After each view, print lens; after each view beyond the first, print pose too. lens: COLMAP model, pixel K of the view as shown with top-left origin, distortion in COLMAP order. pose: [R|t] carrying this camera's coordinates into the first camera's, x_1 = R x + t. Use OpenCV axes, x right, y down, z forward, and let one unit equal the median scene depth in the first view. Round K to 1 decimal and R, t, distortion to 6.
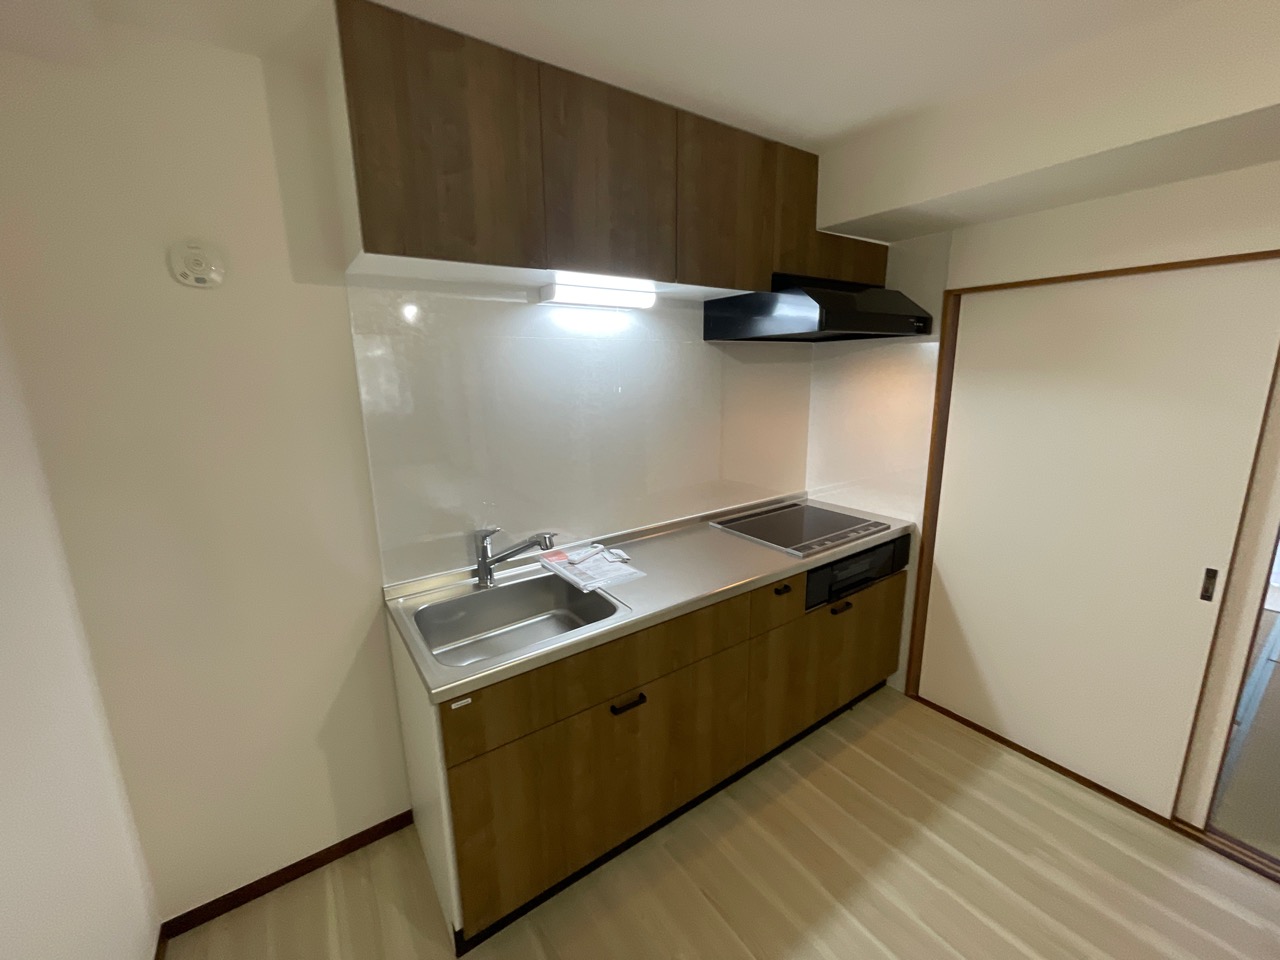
lens RADIAL K [[508.9, 0, 640.0], [0, 508.9, 480.0], [0, 0, 1]] dist [-0.000176, 0.000121]
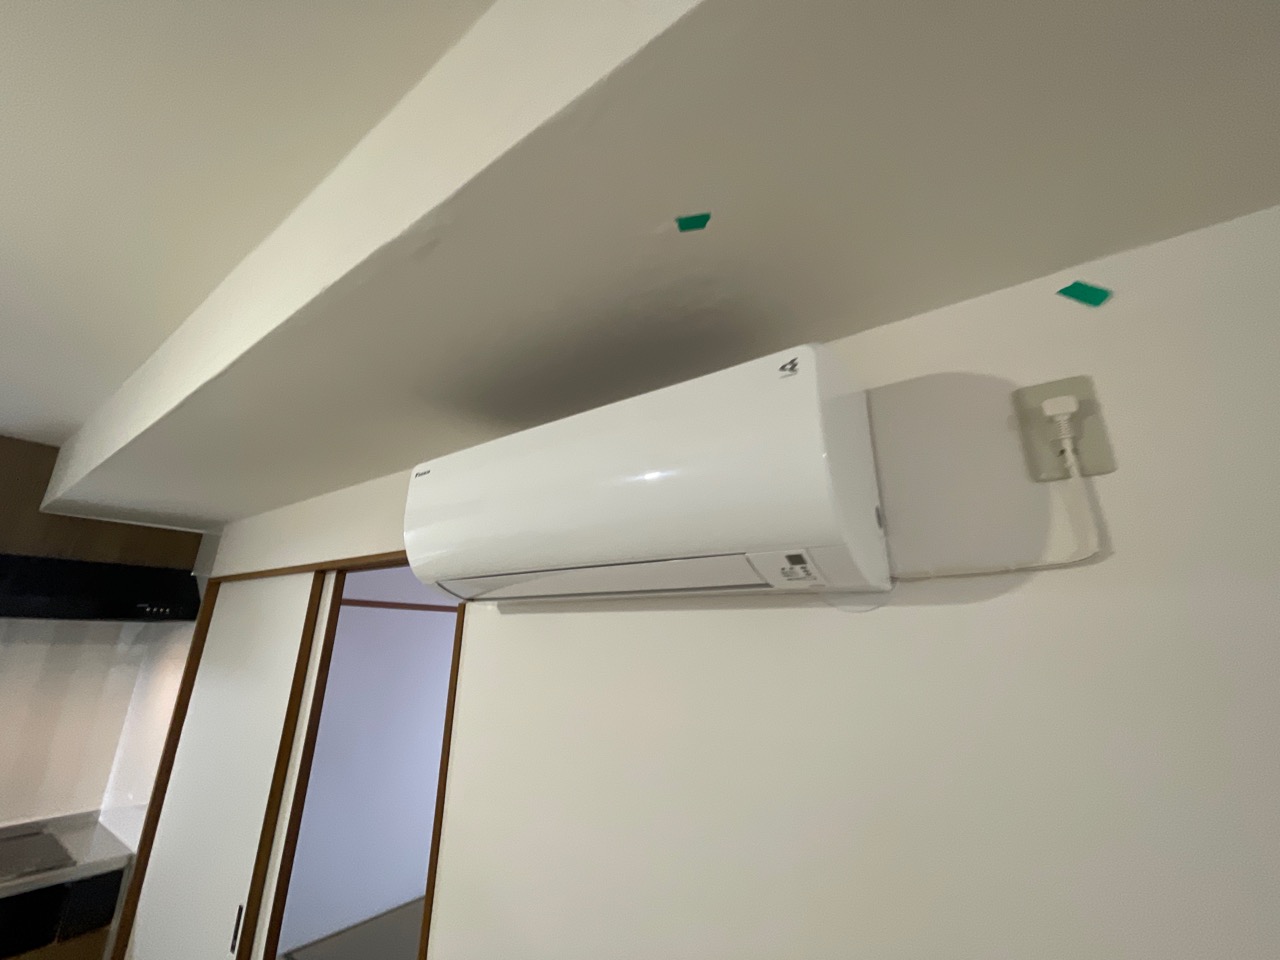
lens RADIAL K [[533.4, 0, 640.0], [0, 533.4, 480.0], [0, 0, 1]] dist [0.017982, 0.000021]
pose [[0.935372, 0.128066, 0.329663, 1.150942], [0.051537, 0.872828, -0.485300, 0.037632], [-0.349889, 0.470926, 0.809819, -0.330260]]
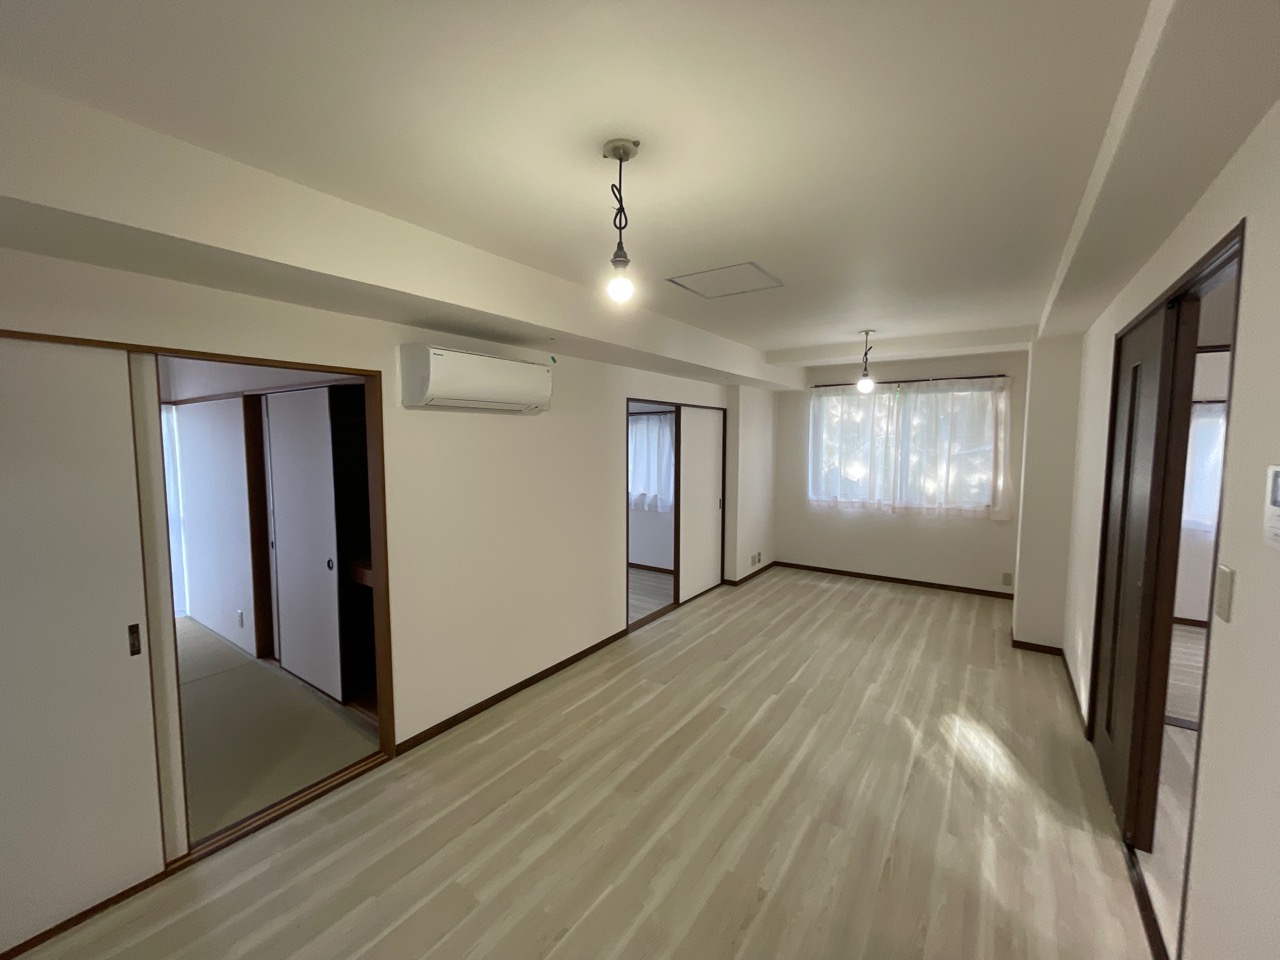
lens RADIAL K [[519.1, 0, 640.0], [0, 519.1, 480.0], [0, 0, 1]] dist [0.001685, 0.000374]
pose [[-0.345027, -0.061498, 0.936576, -0.203598], [0.195587, 0.971235, 0.135826, -0.049586], [-0.917988, 0.230045, -0.323074, 0.241460]]
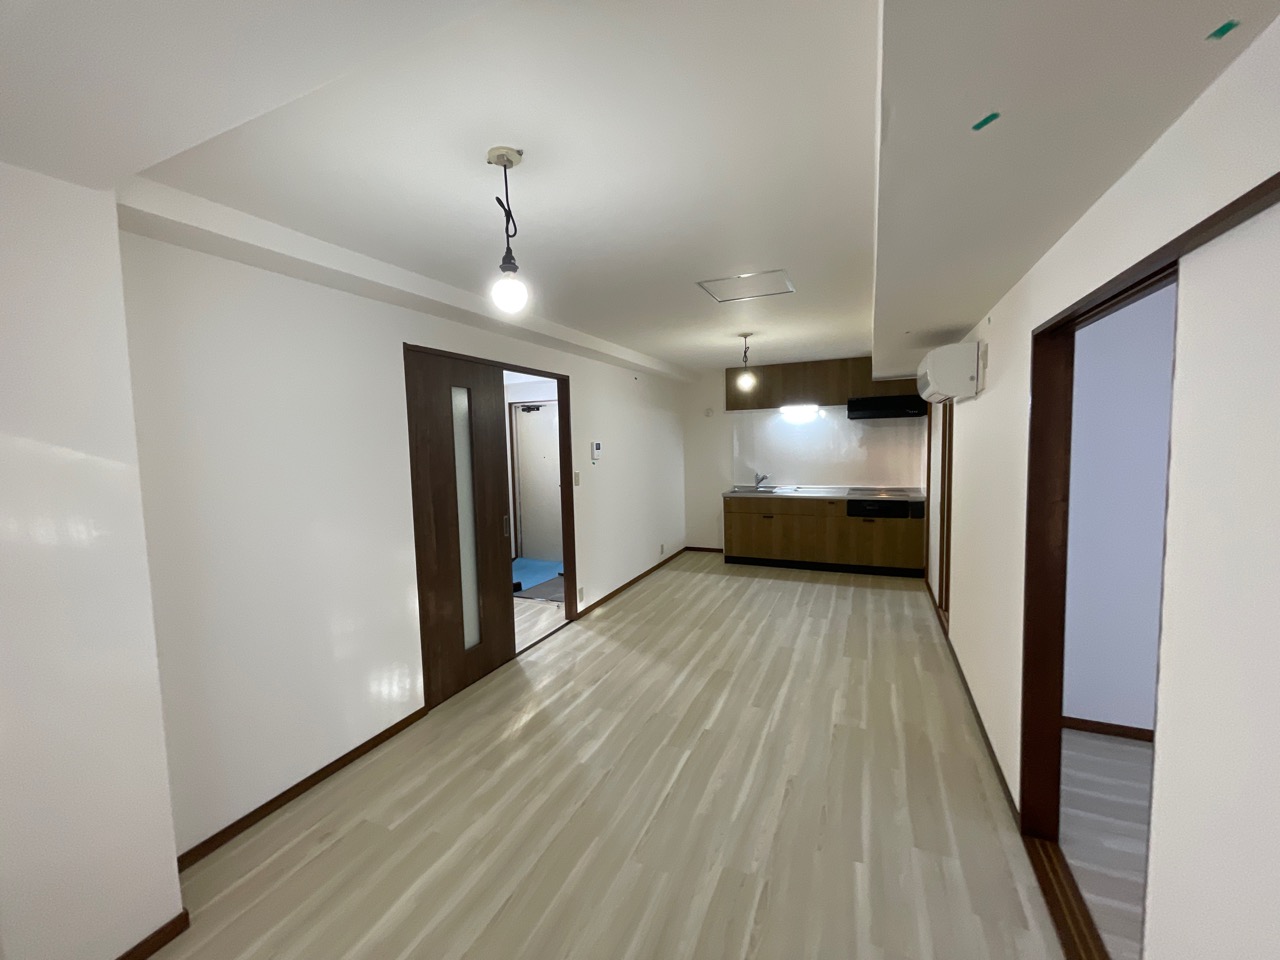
lens RADIAL K [[519.1, 0, 640.0], [0, 519.1, 480.0], [0, 0, 1]] dist [0.001685, 0.000374]
pose [[0.516995, 0.068874, -0.853213, 2.255071], [-0.159611, 0.987033, -0.017039, 0.308250], [0.840976, 0.144992, 0.521284, -1.543890]]
